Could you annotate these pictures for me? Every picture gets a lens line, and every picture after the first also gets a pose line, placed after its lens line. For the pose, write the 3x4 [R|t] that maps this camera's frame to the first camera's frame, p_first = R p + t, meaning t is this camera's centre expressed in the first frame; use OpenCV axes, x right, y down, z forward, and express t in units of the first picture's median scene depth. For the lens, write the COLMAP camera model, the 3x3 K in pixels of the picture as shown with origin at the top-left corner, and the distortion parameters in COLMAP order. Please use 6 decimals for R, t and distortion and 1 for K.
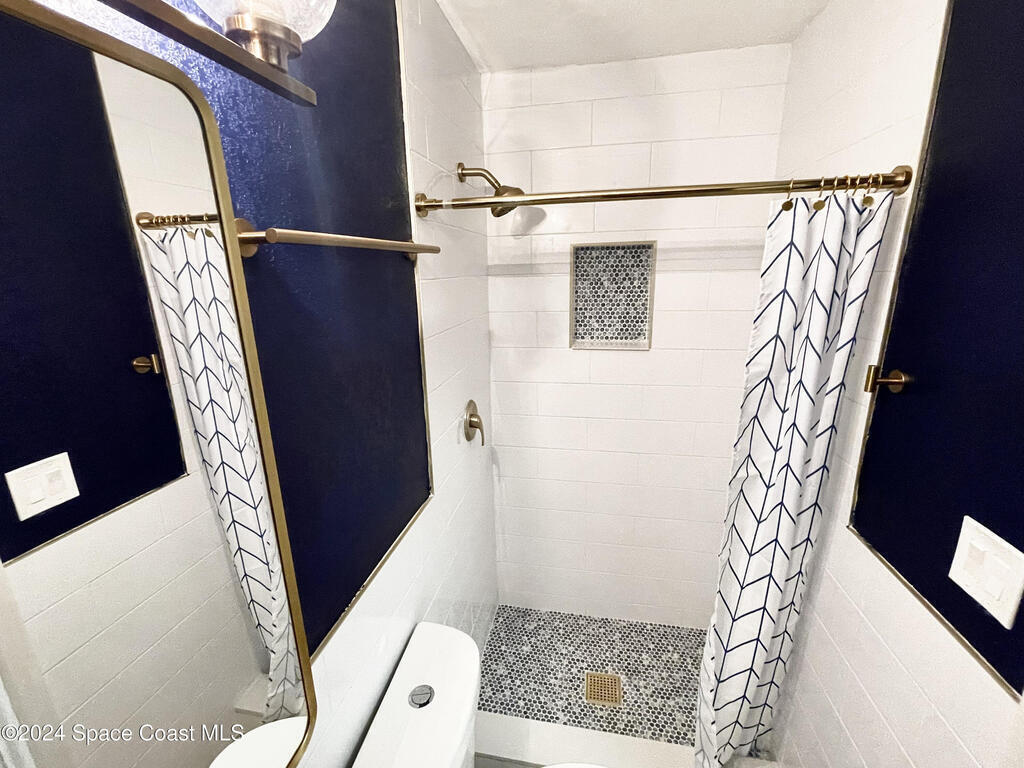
lens RADIAL K [[456.7, 0, 508.0], [0, 456.7, 388.1], [0, 0, 1]] dist [-0.000166, -0.000293]
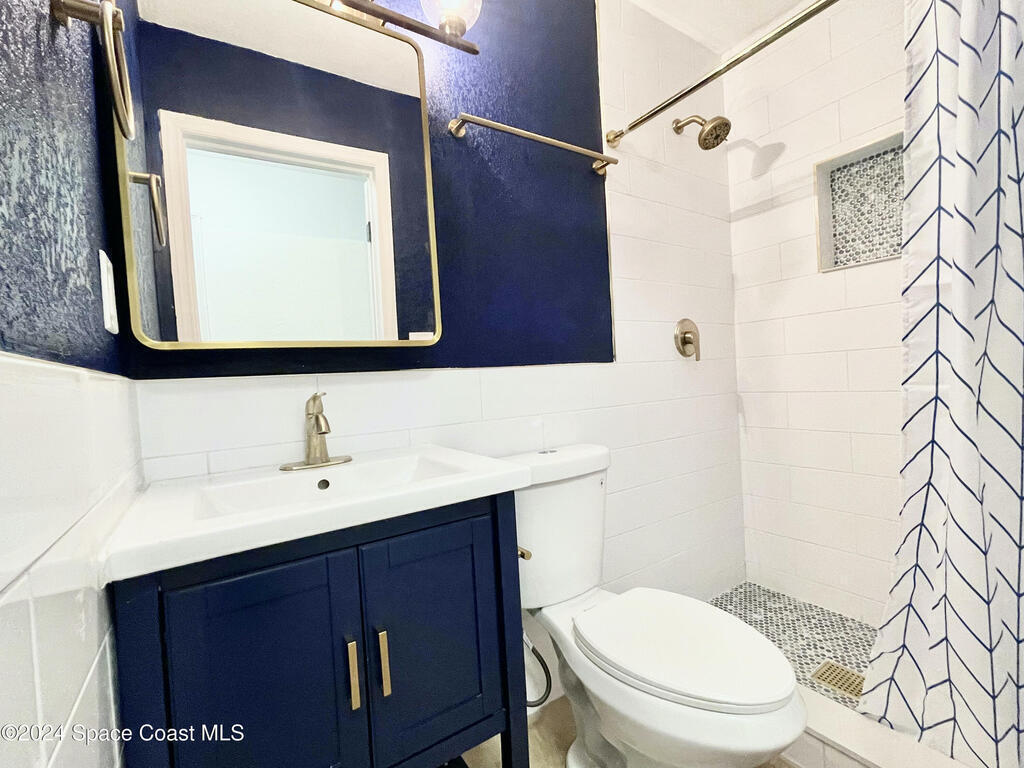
lens RADIAL K [[456.7, 0, 508.0], [0, 456.7, 388.1], [0, 0, 1]] dist [-0.000166, -0.000293]
pose [[0.699818, -0.000534, -0.714321, 0.349295], [-0.142084, 0.979914, -0.139932, 0.351744], [0.700048, 0.199420, 0.685686, -0.020793]]
